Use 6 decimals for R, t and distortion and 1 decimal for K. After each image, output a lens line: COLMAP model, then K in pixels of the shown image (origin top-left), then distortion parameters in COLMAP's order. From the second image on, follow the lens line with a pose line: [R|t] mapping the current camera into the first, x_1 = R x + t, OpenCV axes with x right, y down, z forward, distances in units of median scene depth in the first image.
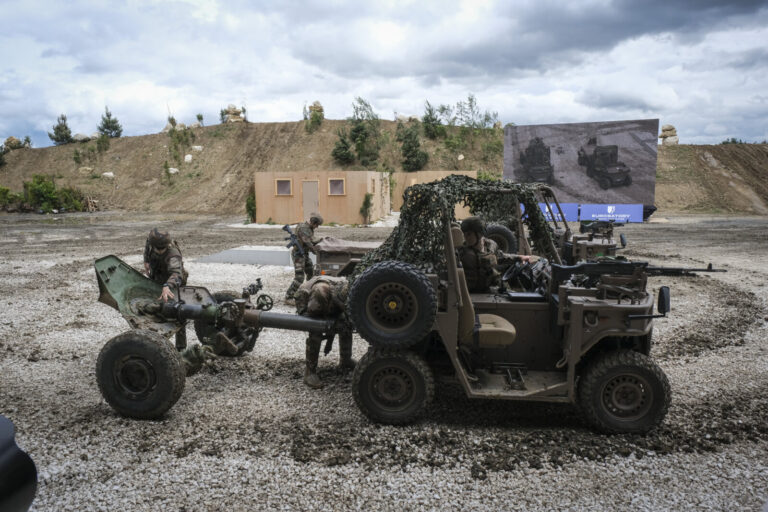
lens RADIAL K [[511.1, 0, 365.2], [0, 511.1, 257.5], [0, 0, 1]] dist [-0.009888, -0.000350]
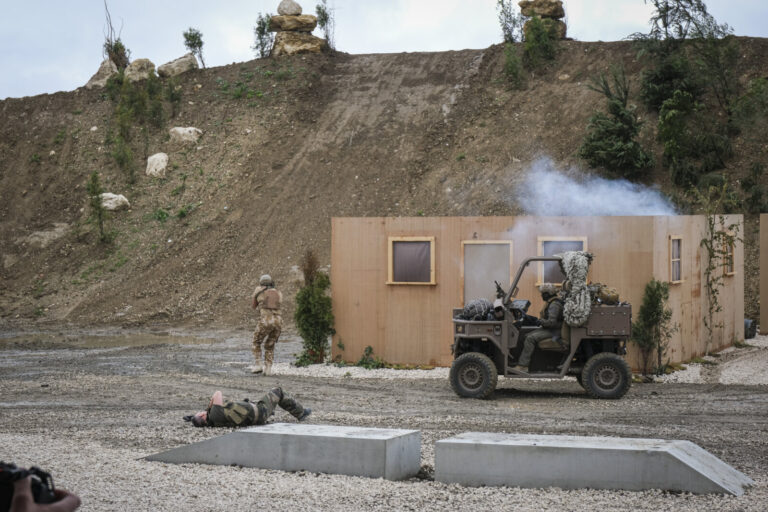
lens RADIAL K [[1873.5, 0, 353.3], [0, 1873.5, 292.0], [0, 0, 1]] dist [0.144893, 0.000000]
pose [[0.973978, 0.012663, -0.226288, 0.064576], [-0.035579, 0.994601, -0.097479, 0.006605], [0.223832, 0.102994, 0.969170, -0.173869]]
